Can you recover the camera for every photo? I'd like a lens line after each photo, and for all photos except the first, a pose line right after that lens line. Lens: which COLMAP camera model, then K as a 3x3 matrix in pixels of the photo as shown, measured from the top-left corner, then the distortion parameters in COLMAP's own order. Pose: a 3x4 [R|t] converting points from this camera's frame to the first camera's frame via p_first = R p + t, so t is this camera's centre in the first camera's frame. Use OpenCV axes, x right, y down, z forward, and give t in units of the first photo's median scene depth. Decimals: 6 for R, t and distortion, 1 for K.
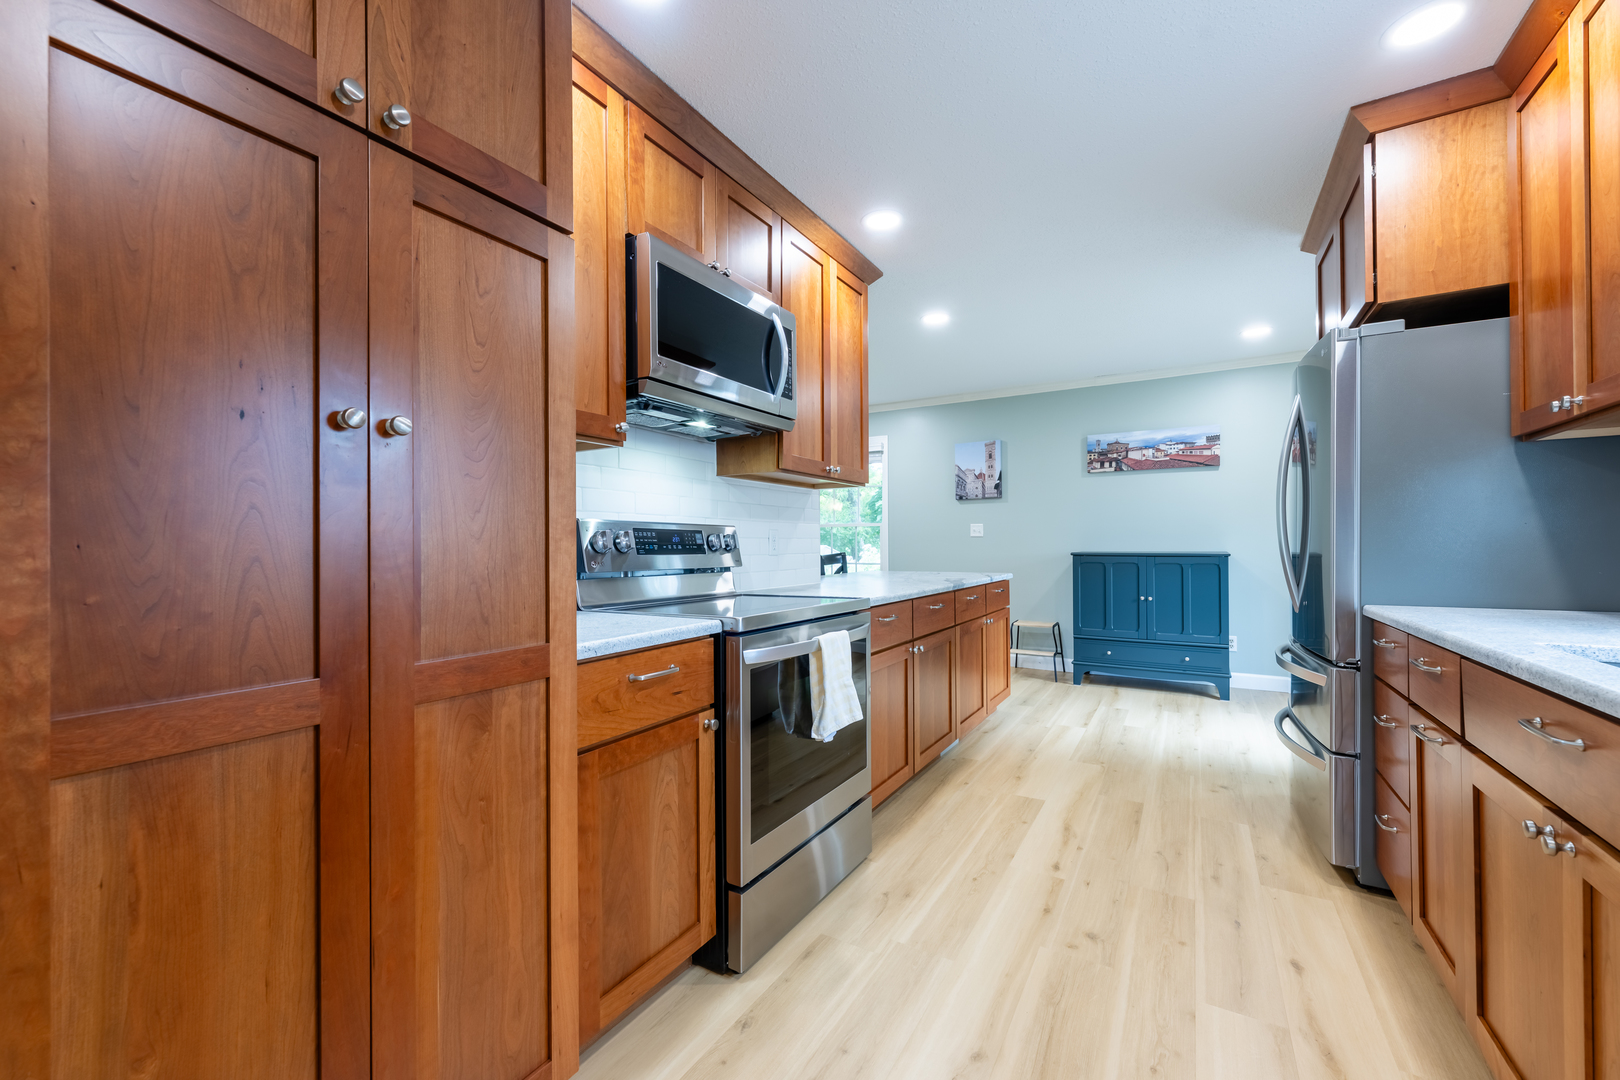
lens RADIAL K [[641.3, 0, 805.7], [0, 641.3, 542.9], [0, 0, 1]] dist [-0.000237, 0.000183]
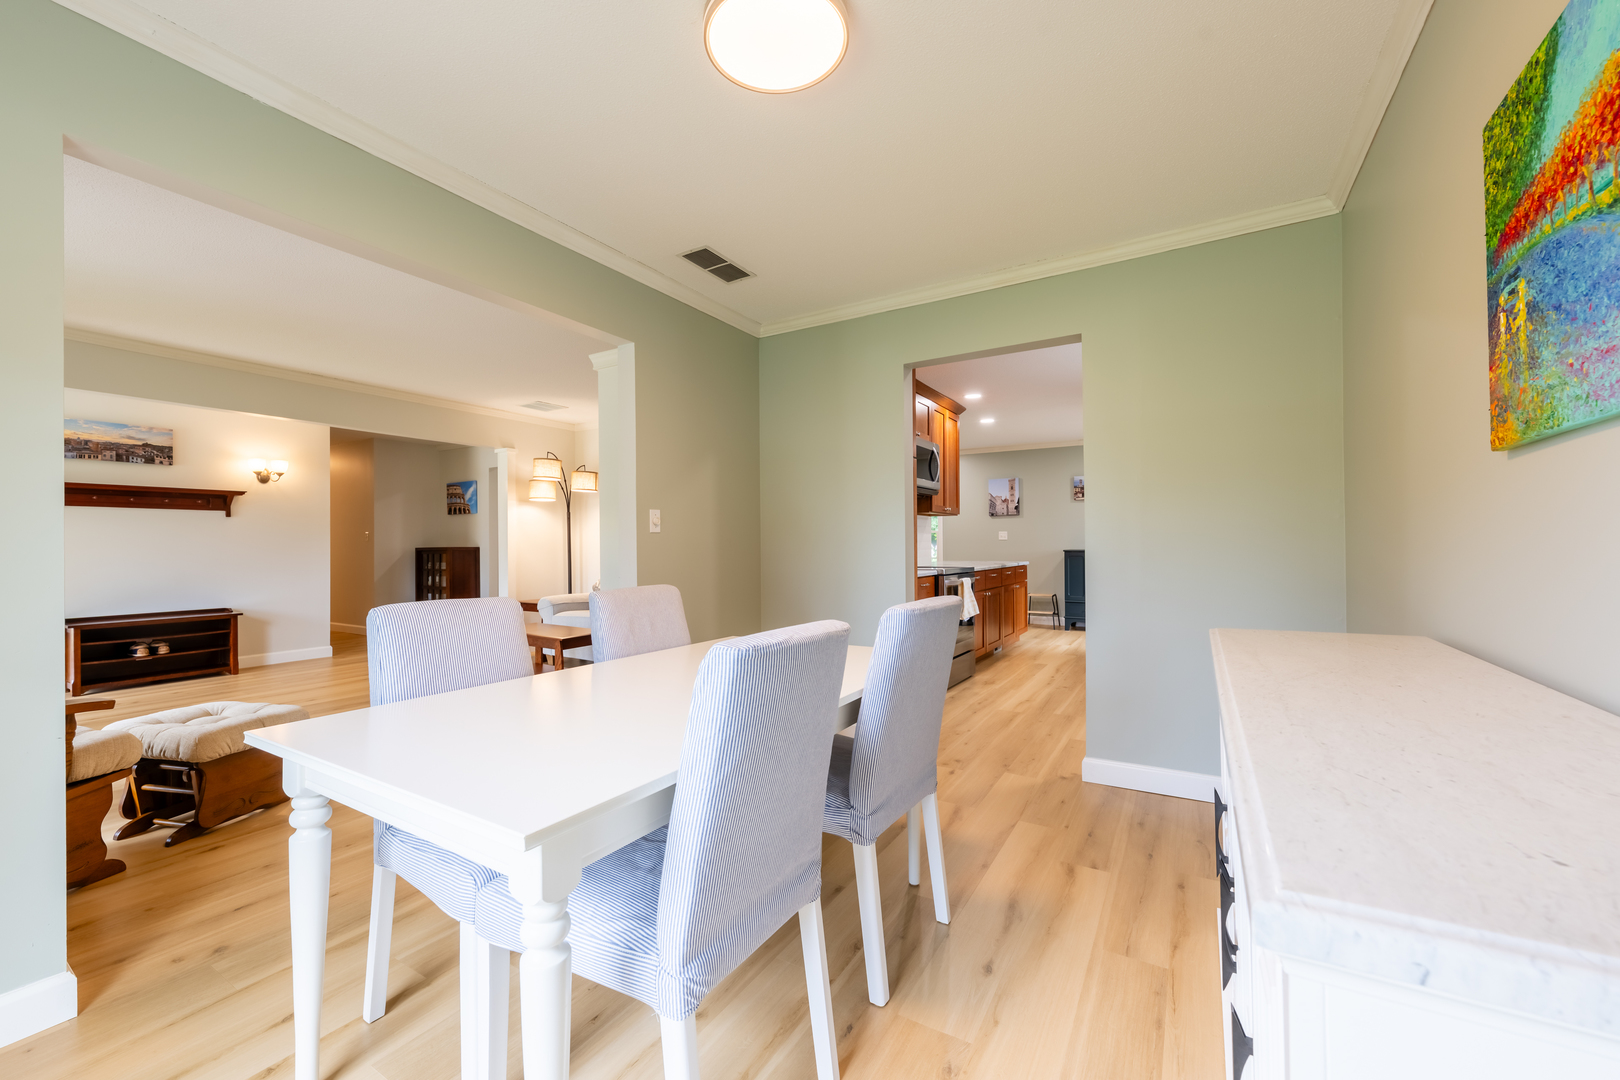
lens RADIAL K [[641.3, 0, 805.7], [0, 641.3, 542.9], [0, 0, 1]] dist [-0.000237, 0.000183]
pose [[0.999998, 0.000047, -0.001999, -0.346616], [-0.000051, 0.999998, -0.002018, 0.000672], [0.001998, 0.002018, 0.999996, -0.919310]]
